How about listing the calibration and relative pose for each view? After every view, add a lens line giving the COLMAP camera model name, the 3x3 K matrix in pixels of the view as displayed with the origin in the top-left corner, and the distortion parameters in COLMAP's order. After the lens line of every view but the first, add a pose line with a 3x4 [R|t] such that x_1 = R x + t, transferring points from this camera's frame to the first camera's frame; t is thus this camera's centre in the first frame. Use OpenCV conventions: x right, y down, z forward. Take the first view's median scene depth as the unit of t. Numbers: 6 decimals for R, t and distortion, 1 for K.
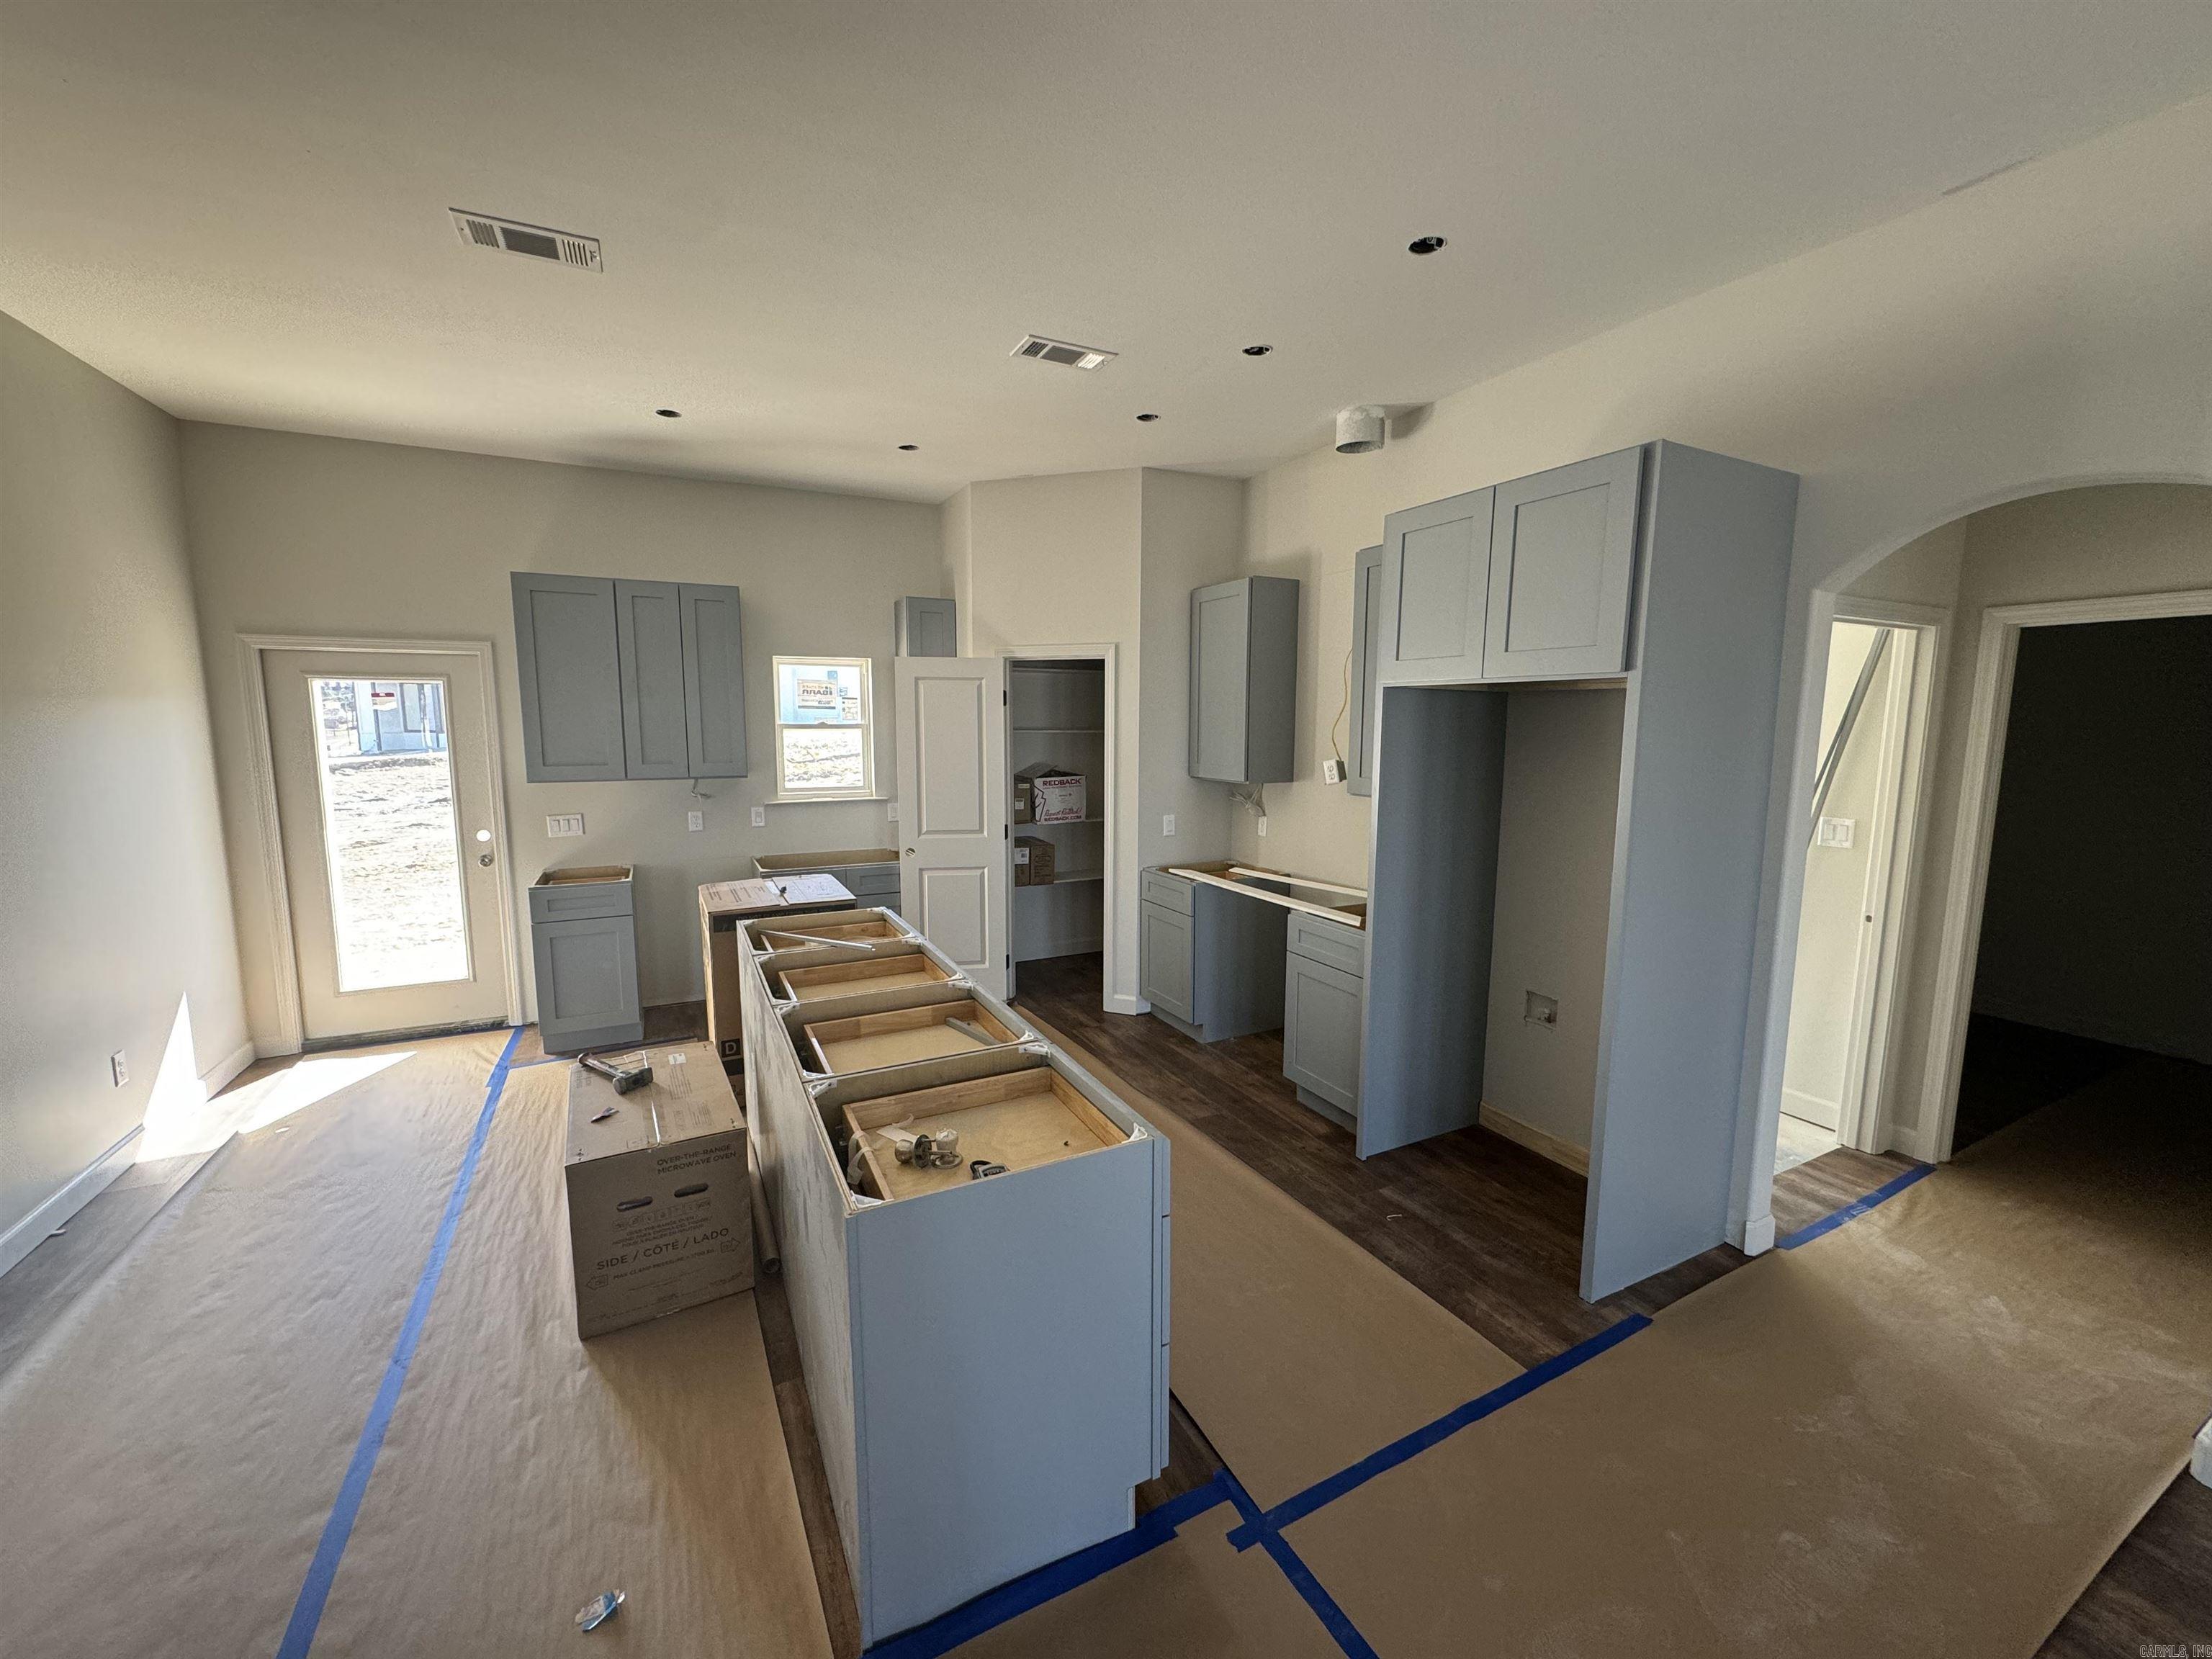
lens RADIAL K [[876.8, 0, 1100.6], [0, 876.8, 836.4], [0, 0, 1]] dist [-0.003096, 0.000329]
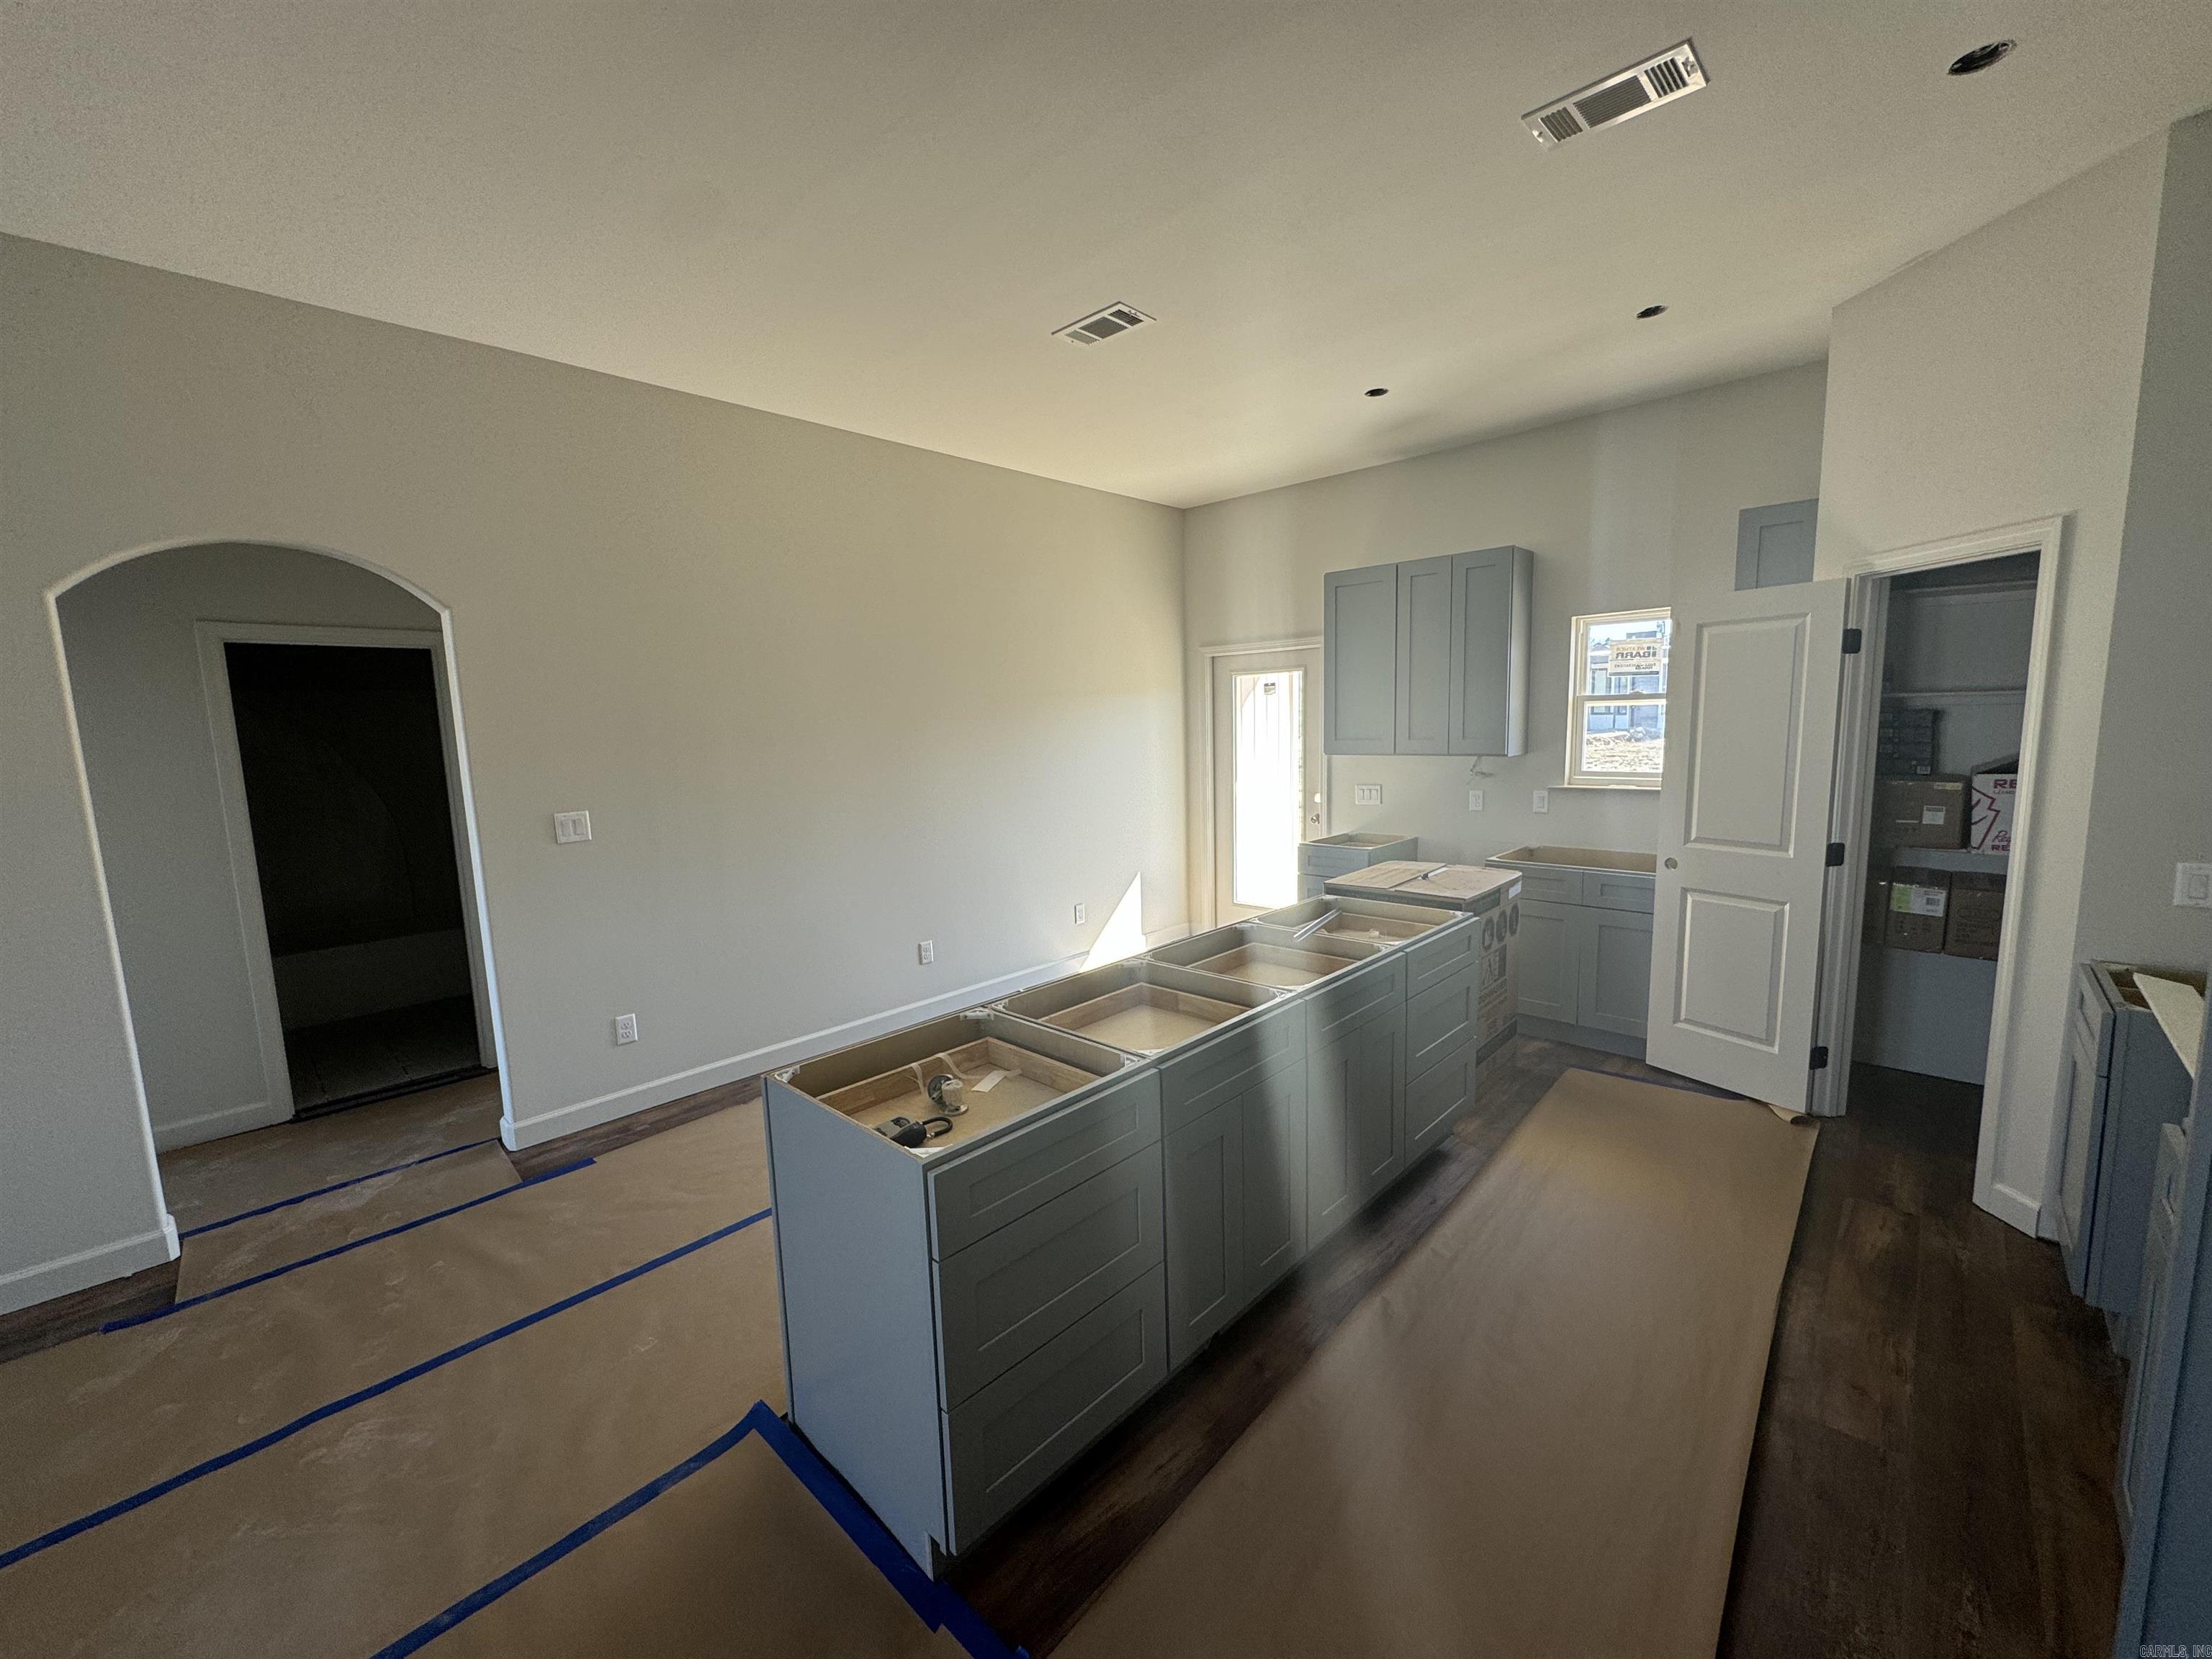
lens RADIAL K [[876.8, 0, 1108.8], [0, 876.8, 835.3], [0, 0, 1]] dist [-0.003096, 0.000329]
pose [[0.337425, 0.112625, -0.934591, 0.330962], [-0.094998, 0.991823, 0.085223, -0.024854], [0.936547, 0.060028, 0.345365, 0.314983]]
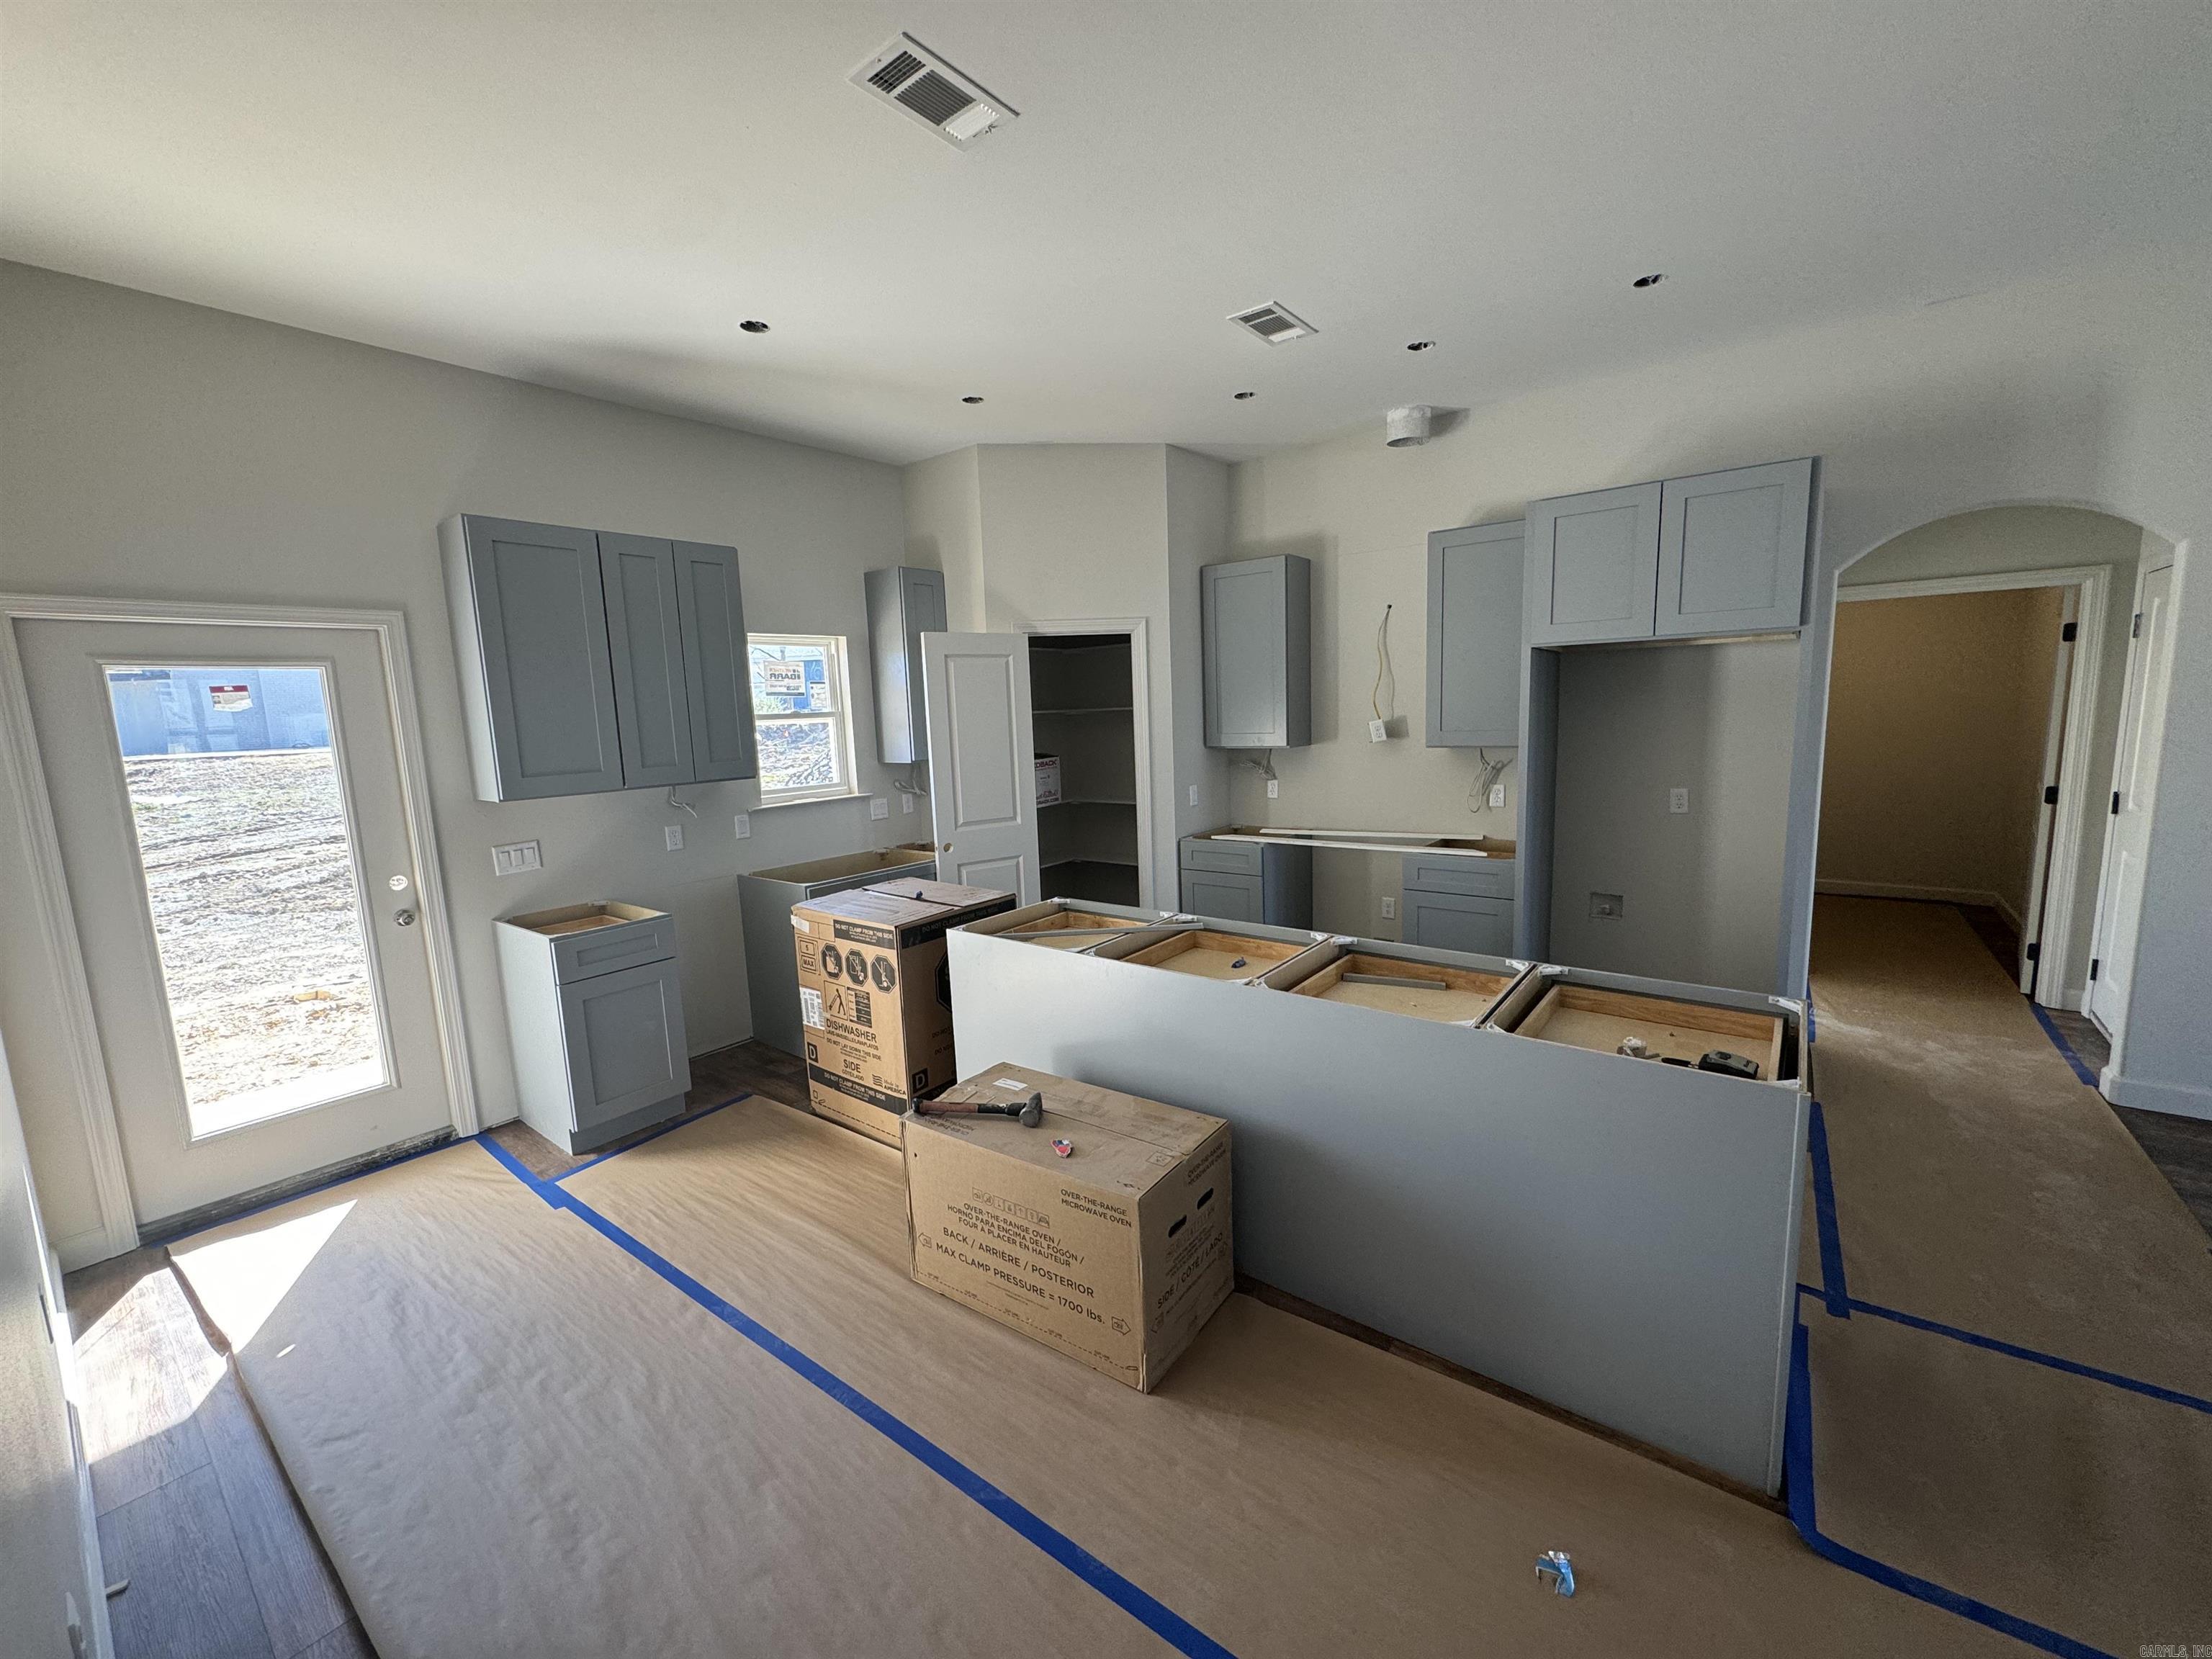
lens RADIAL K [[876.8, 0, 1103.0], [0, 876.8, 835.4], [0, 0, 1]] dist [-0.003096, 0.000329]
pose [[0.906119, -0.098267, 0.411451, -0.471197], [0.096484, 0.995017, 0.025156, -0.002028], [-0.411873, 0.016904, 0.911085, 0.108626]]
